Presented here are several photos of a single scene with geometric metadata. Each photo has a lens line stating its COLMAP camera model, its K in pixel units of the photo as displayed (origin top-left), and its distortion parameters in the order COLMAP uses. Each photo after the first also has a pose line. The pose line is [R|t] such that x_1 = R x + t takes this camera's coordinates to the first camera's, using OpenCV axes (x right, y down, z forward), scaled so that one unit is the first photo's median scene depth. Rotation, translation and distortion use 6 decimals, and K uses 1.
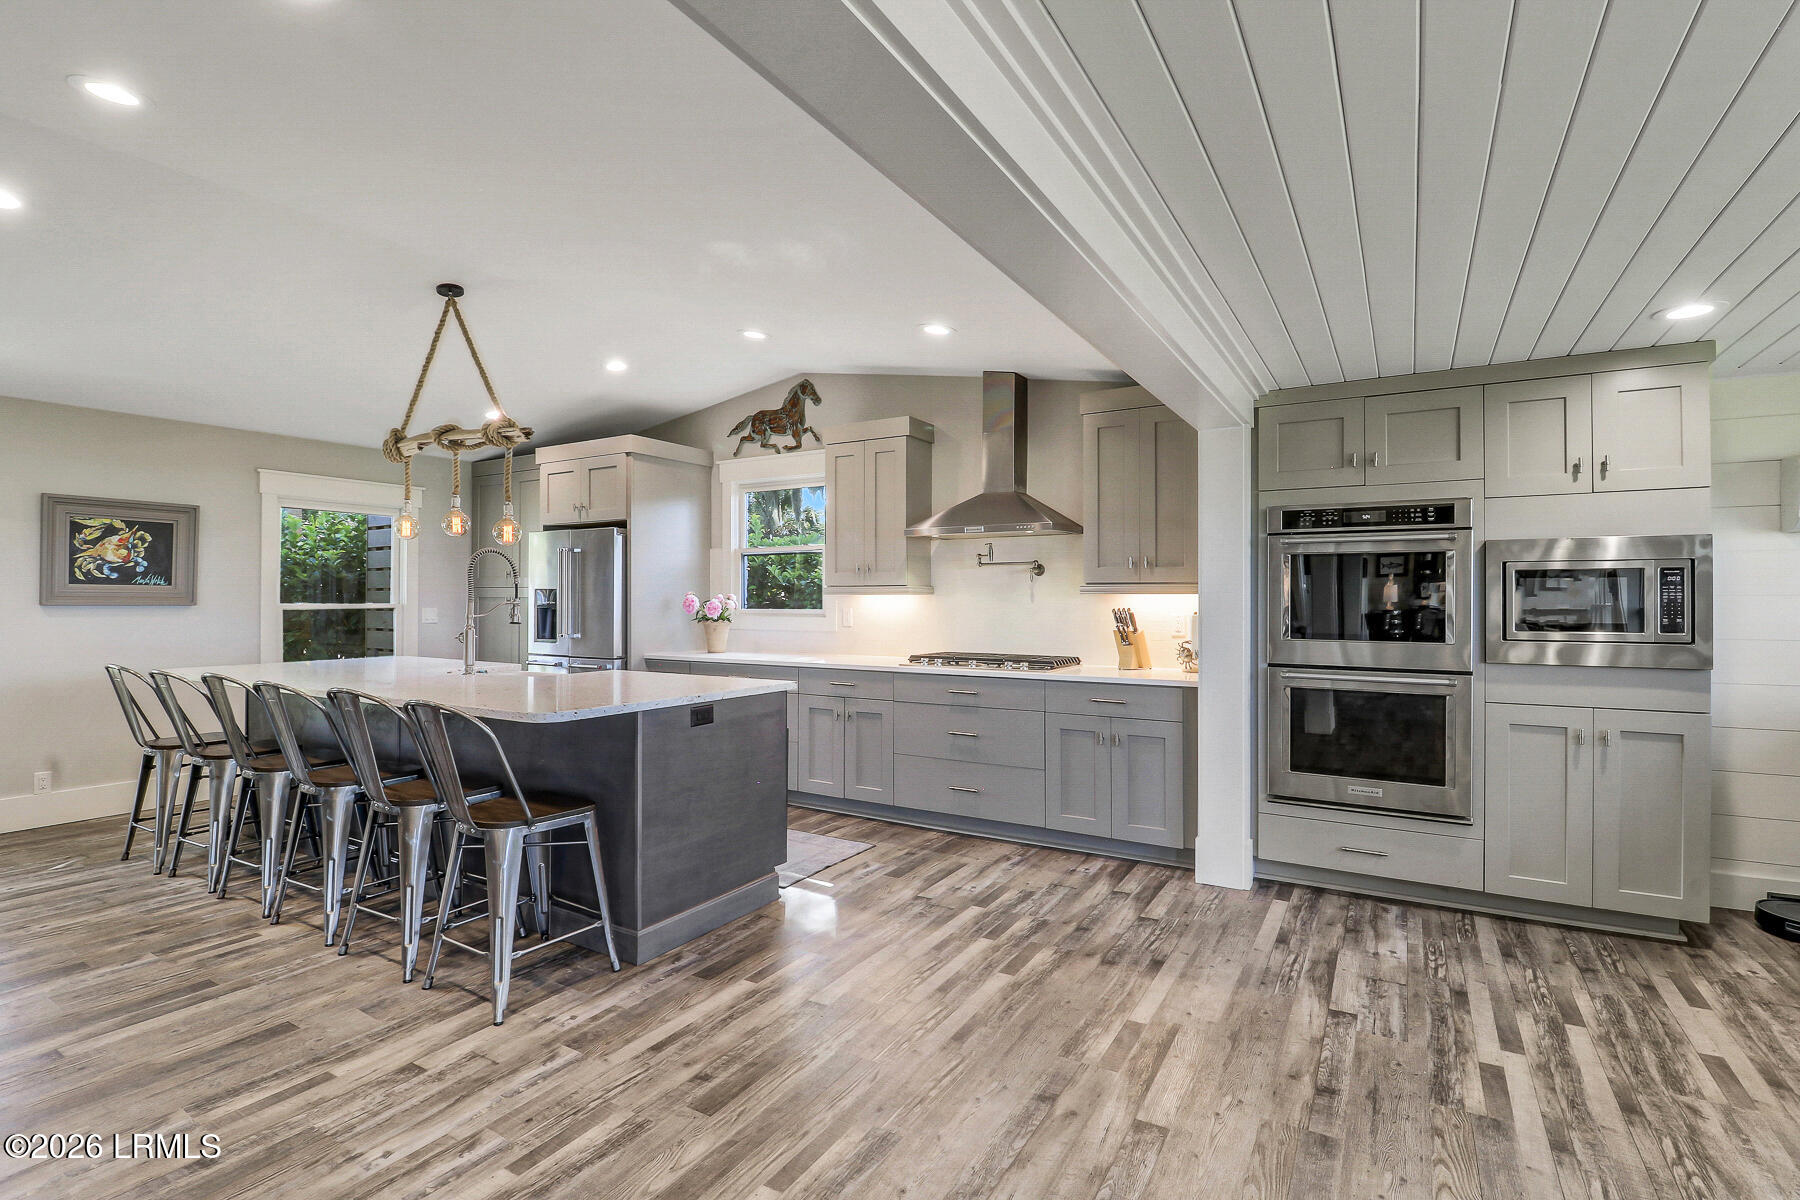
lens RADIAL K [[803.6, 0, 900.0], [0, 803.6, 600.0], [0, 0, 1]] dist [-0.036122, -0.000014]
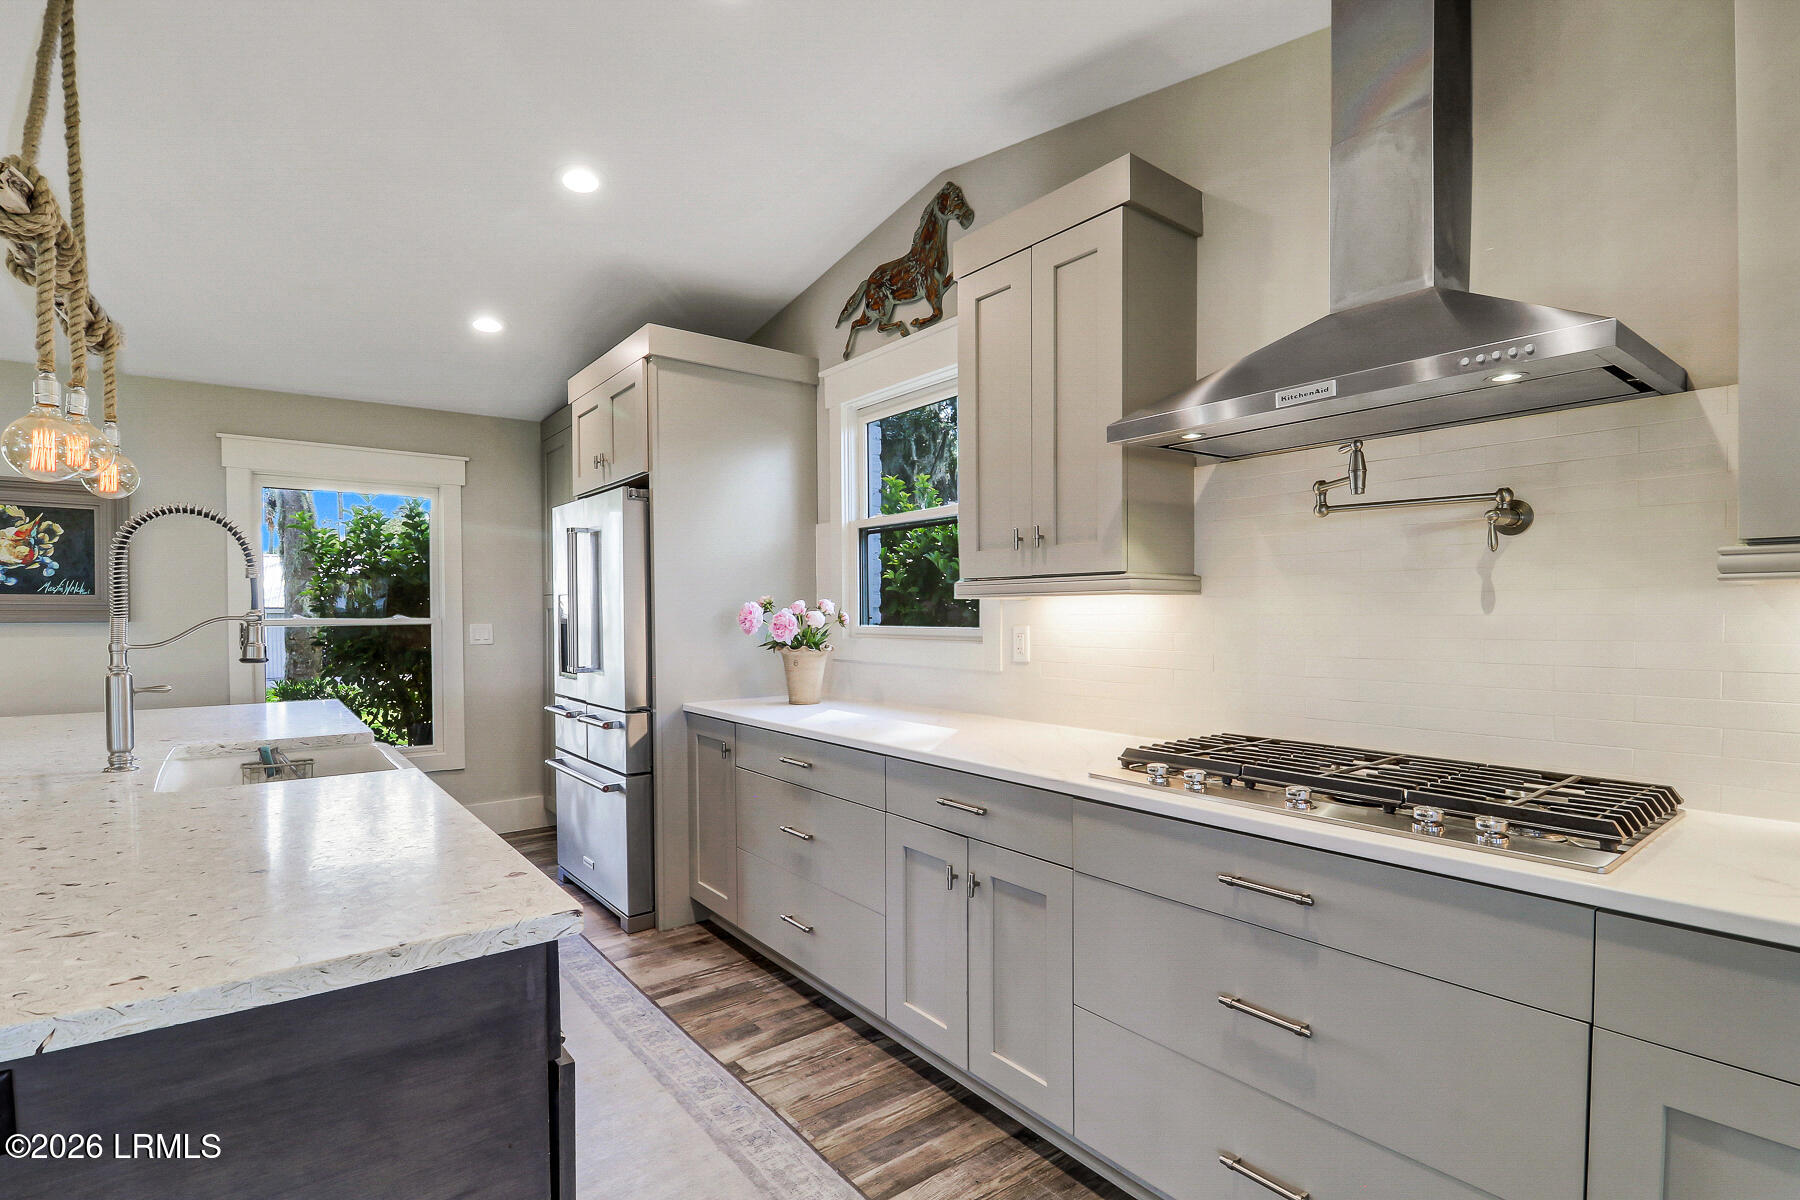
lens RADIAL K [[827.9, 0, 898.1], [0, 827.9, 613.8], [0, 0, 1]] dist [0.000801, 0.000066]
pose [[0.926353, -0.004089, -0.376635, 0.055085], [0.005887, 0.999976, 0.003623, 0.000969], [0.376611, -0.005574, 0.926355, 0.507977]]
